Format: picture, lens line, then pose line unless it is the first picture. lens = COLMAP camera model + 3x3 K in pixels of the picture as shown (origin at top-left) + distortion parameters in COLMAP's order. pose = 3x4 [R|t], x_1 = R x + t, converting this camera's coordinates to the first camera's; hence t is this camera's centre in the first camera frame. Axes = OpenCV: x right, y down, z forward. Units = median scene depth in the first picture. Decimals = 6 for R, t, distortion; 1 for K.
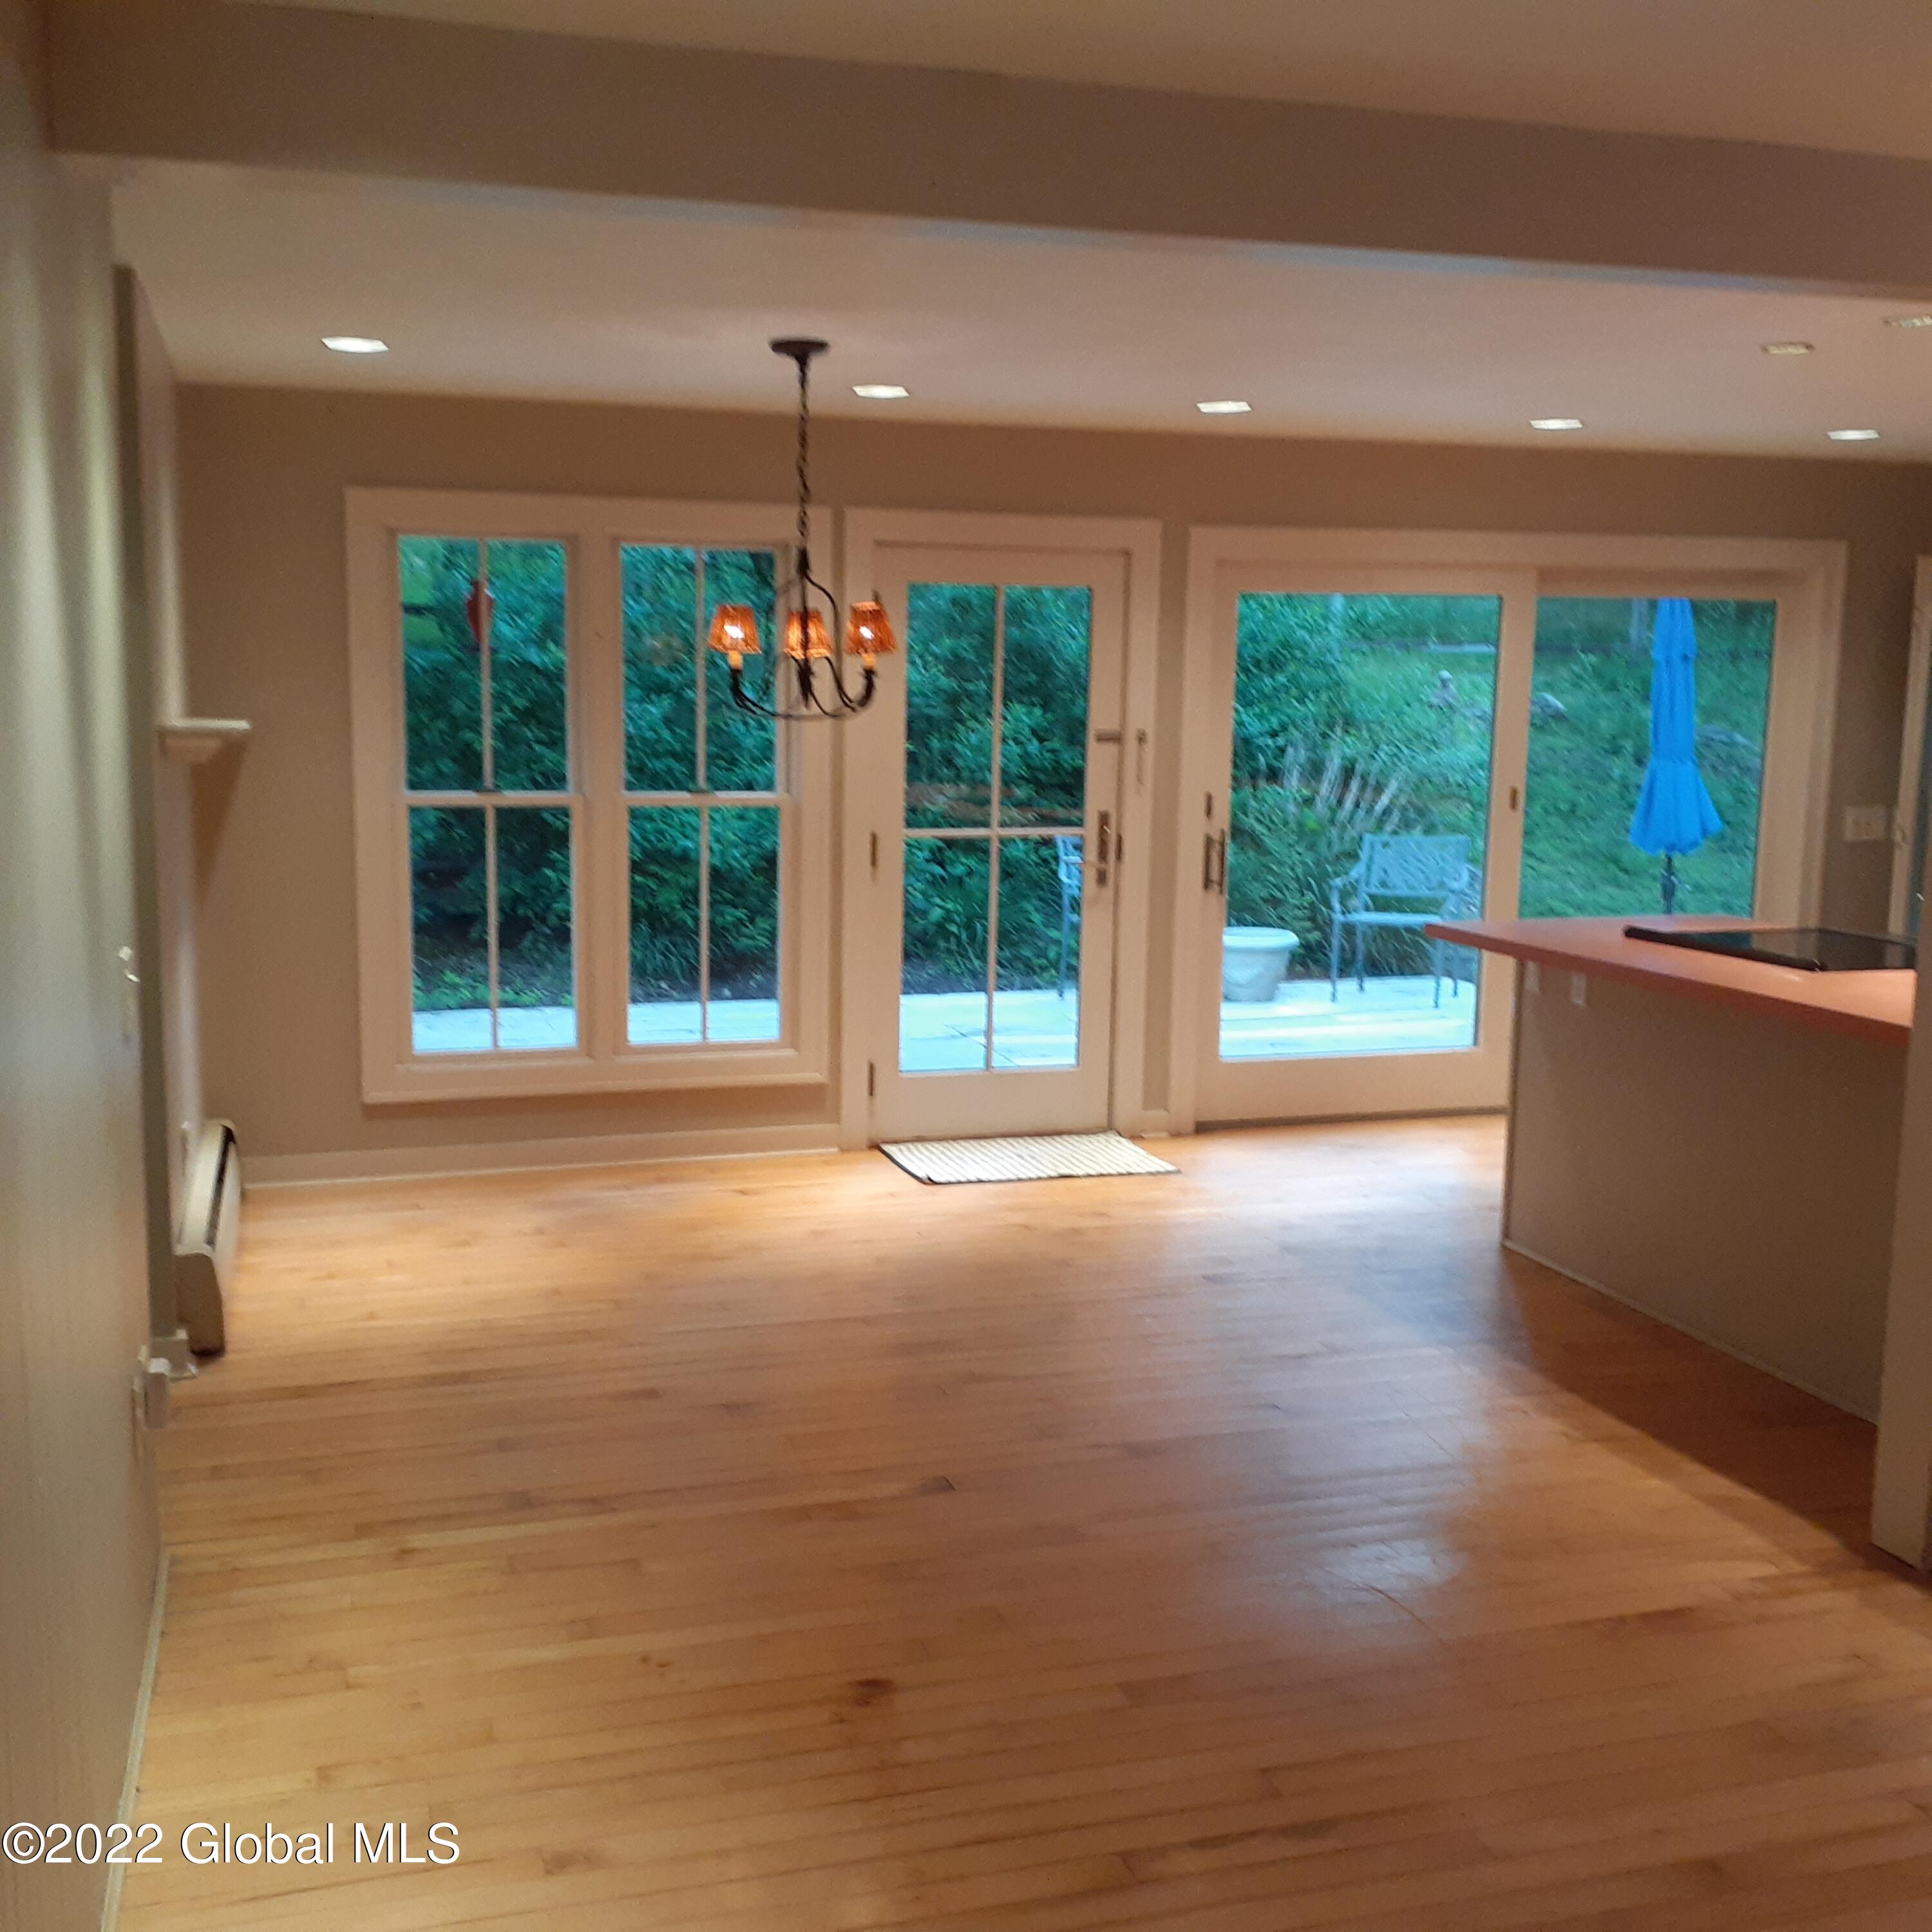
lens RADIAL K [[2177.5, 0, 976.0], [0, 2177.5, 1007.4], [0, 0, 1]] dist [0.175555, -0.416455]
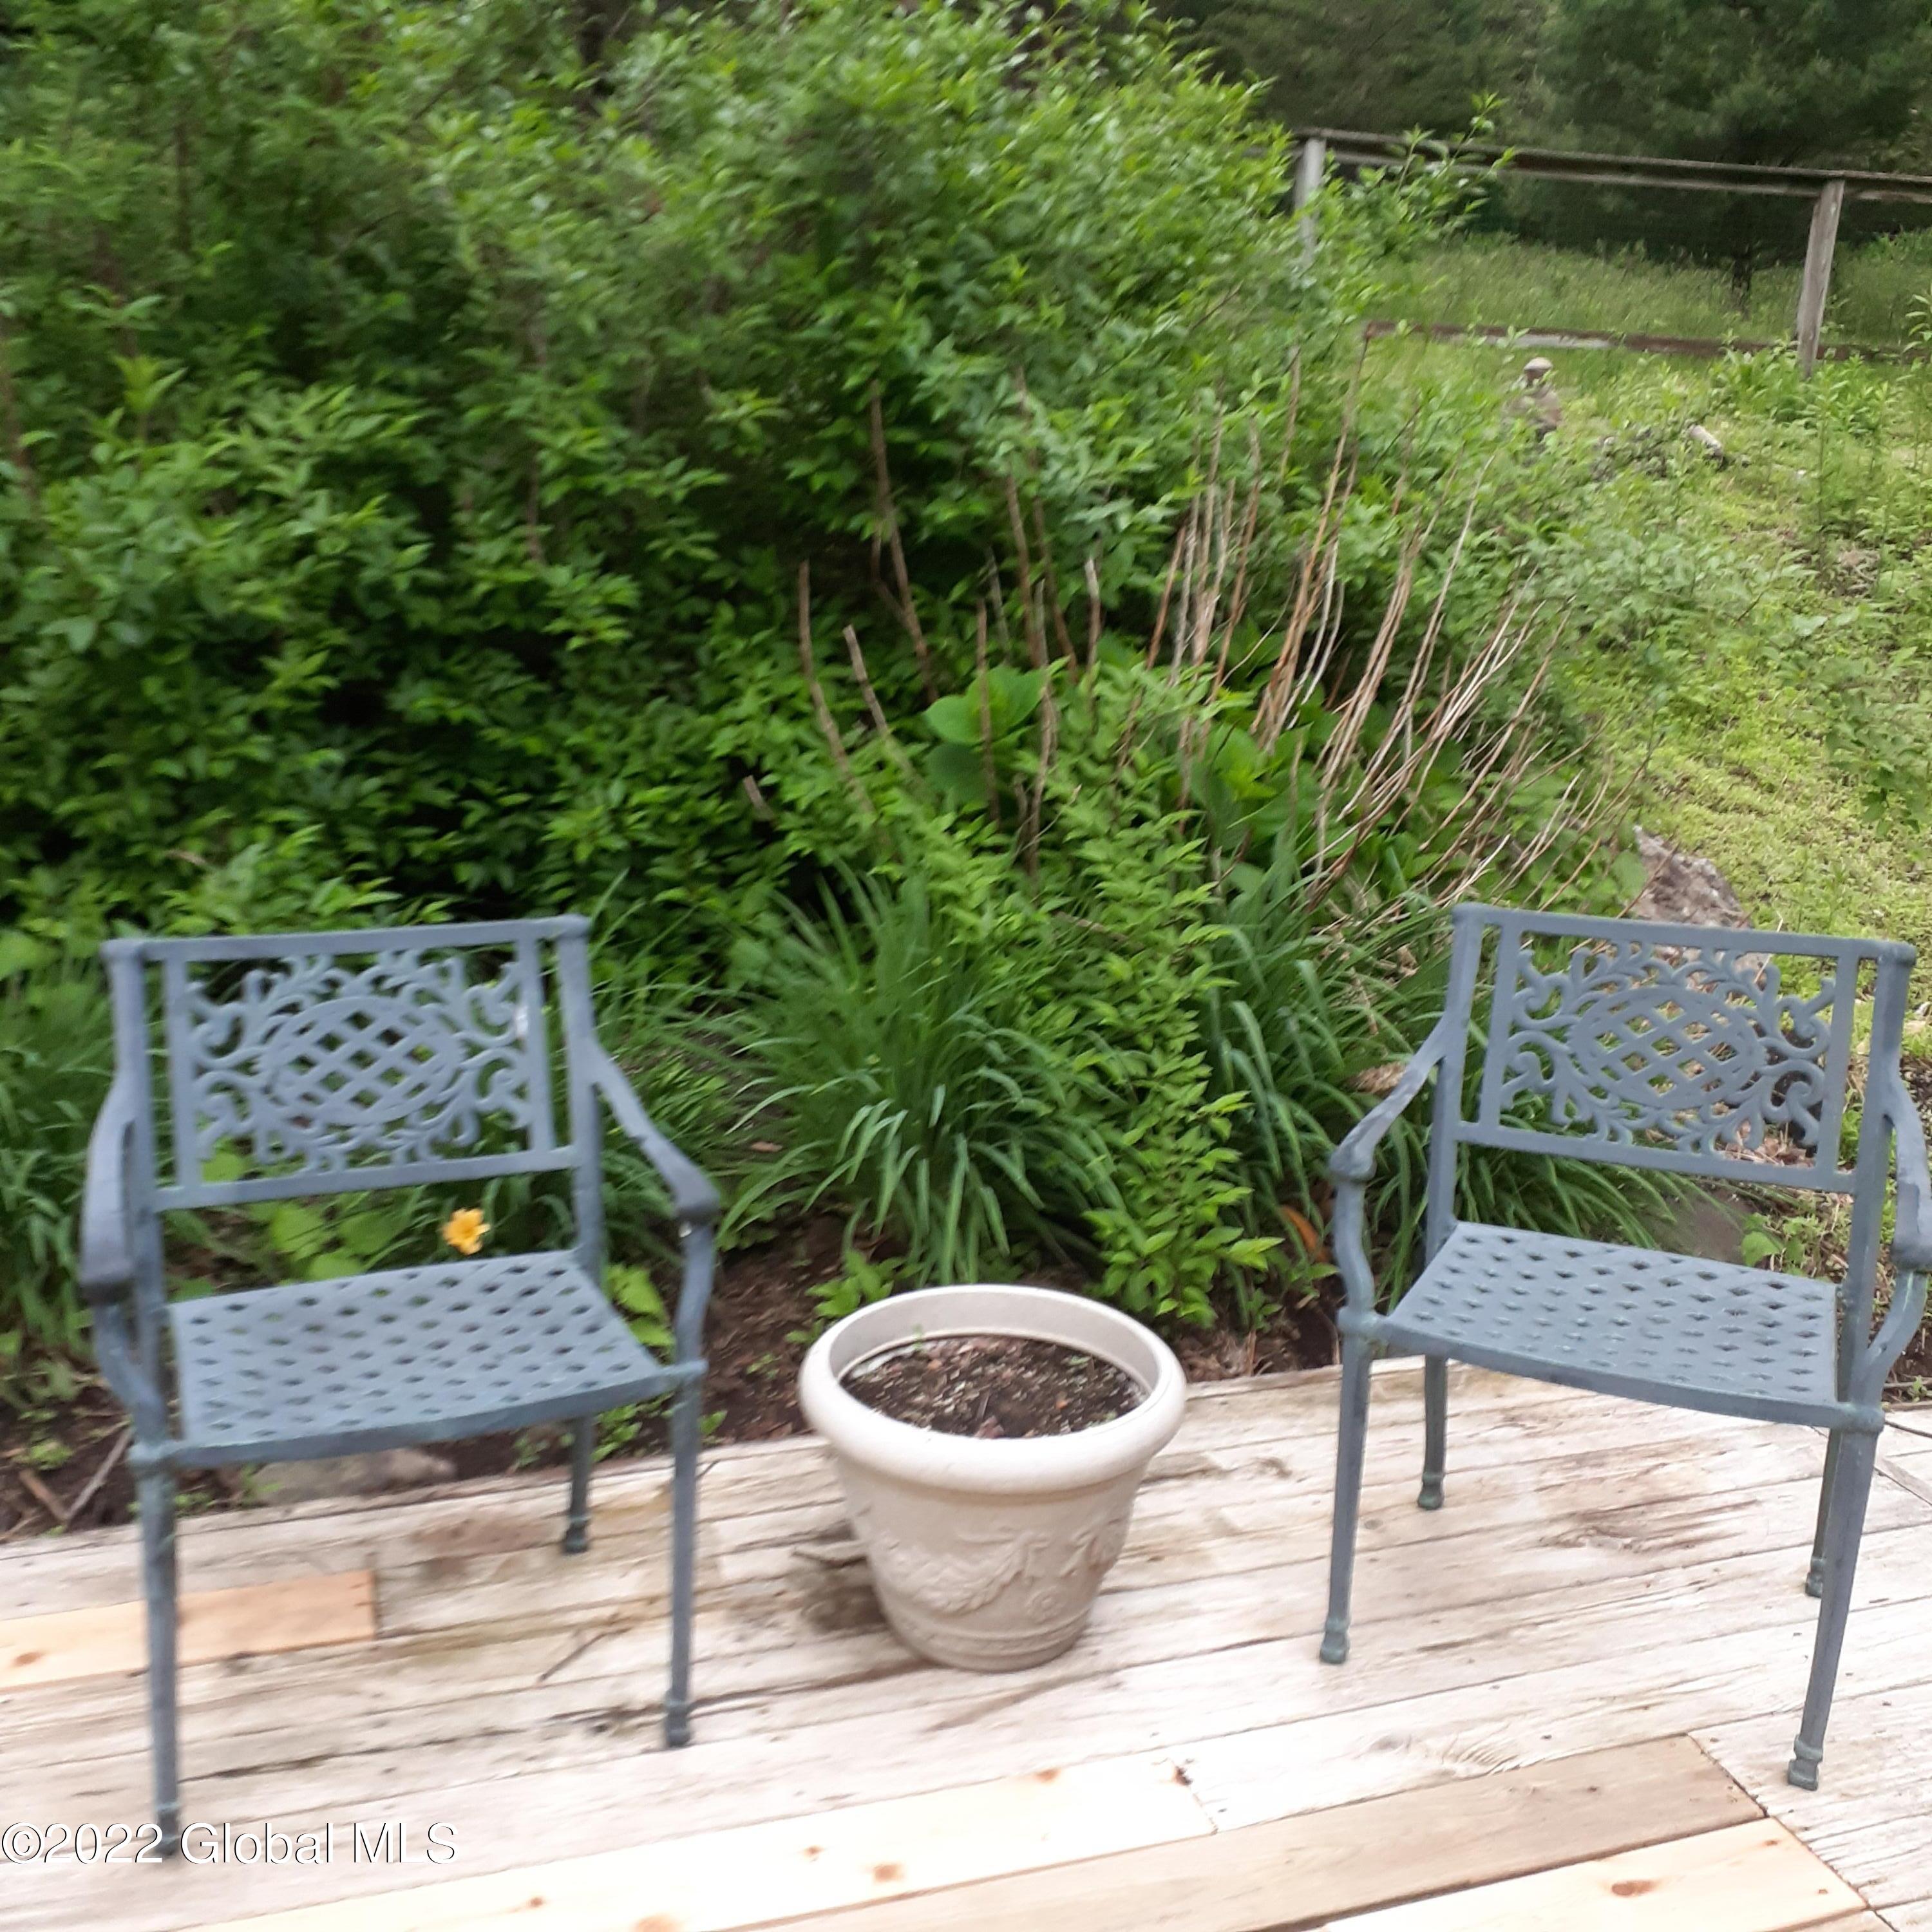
lens RADIAL K [[2177.5, 0, 976.0], [0, 2177.5, 1007.4], [0, 0, 1]] dist [0.175555, -0.416455]
pose [[0.999421, 0.004589, 0.033720, 0.100611], [-0.008186, 0.994192, 0.107312, -0.083003], [-0.033032, -0.107526, 0.993653, 0.664886]]
